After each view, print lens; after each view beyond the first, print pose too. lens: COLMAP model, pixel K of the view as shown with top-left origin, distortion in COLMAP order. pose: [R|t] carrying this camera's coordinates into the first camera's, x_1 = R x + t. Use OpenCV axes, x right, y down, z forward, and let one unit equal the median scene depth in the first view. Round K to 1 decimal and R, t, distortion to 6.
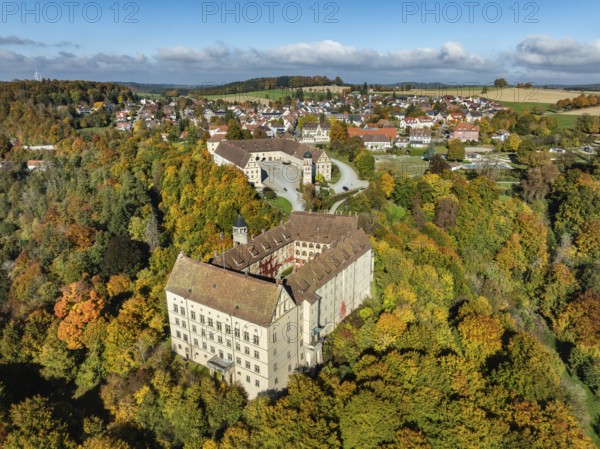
lens RADIAL K [[418.0, 0, 300.0], [0, 418.0, 225.5], [0, 0, 1]] dist [-0.042276, 0.006807]
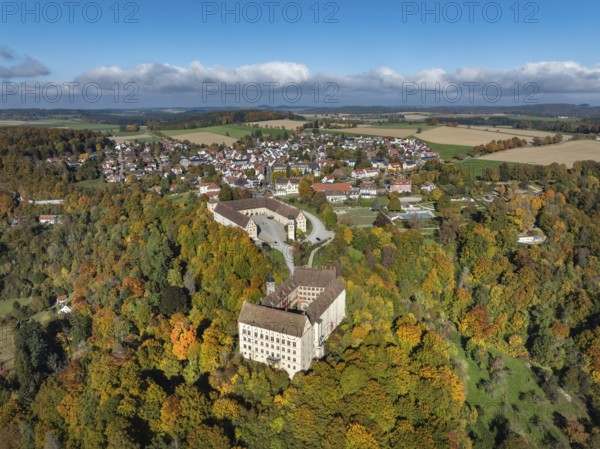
lens RADIAL K [[418.0, 0, 299.9], [0, 418.0, 223.2], [0, 0, 1]] dist [-0.042276, 0.006807]
pose [[0.992603, -0.038899, 0.115006, -0.098899], [0.044656, 0.997853, -0.047912, -0.069715], [-0.112895, 0.052693, 0.992209, -0.341605]]
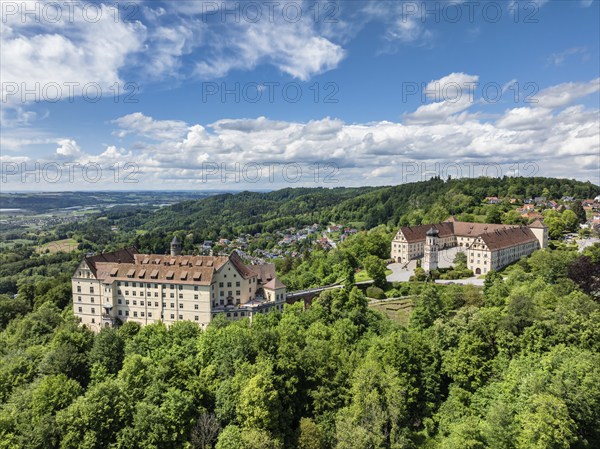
lens RADIAL K [[418.0, 0, 301.2], [0, 418.0, 226.6], [0, 0, 1]] dist [-0.042276, 0.006807]
pose [[0.335157, 0.079401, -0.938810, 0.628642], [-0.301778, 0.952992, -0.027135, -0.068753], [0.892524, 0.292407, 0.343364, 0.408086]]
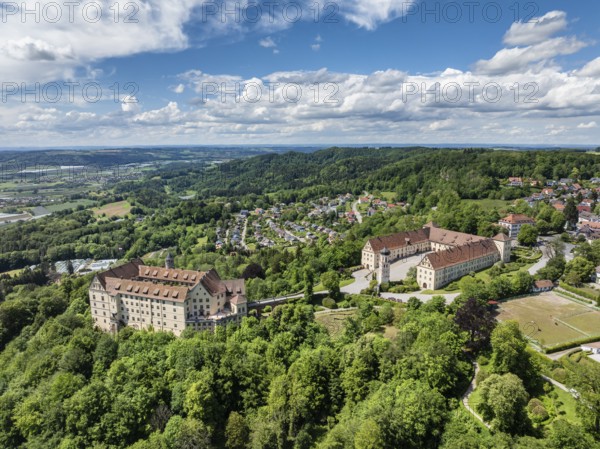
lens RADIAL K [[418.0, 0, 301.7], [0, 418.0, 223.4], [0, 0, 1]] dist [-0.042276, 0.006807]
pose [[0.217770, 0.178637, -0.959513, 0.786258], [-0.309425, 0.945030, 0.105714, -0.239352], [0.925652, 0.273876, 0.261074, 0.474259]]
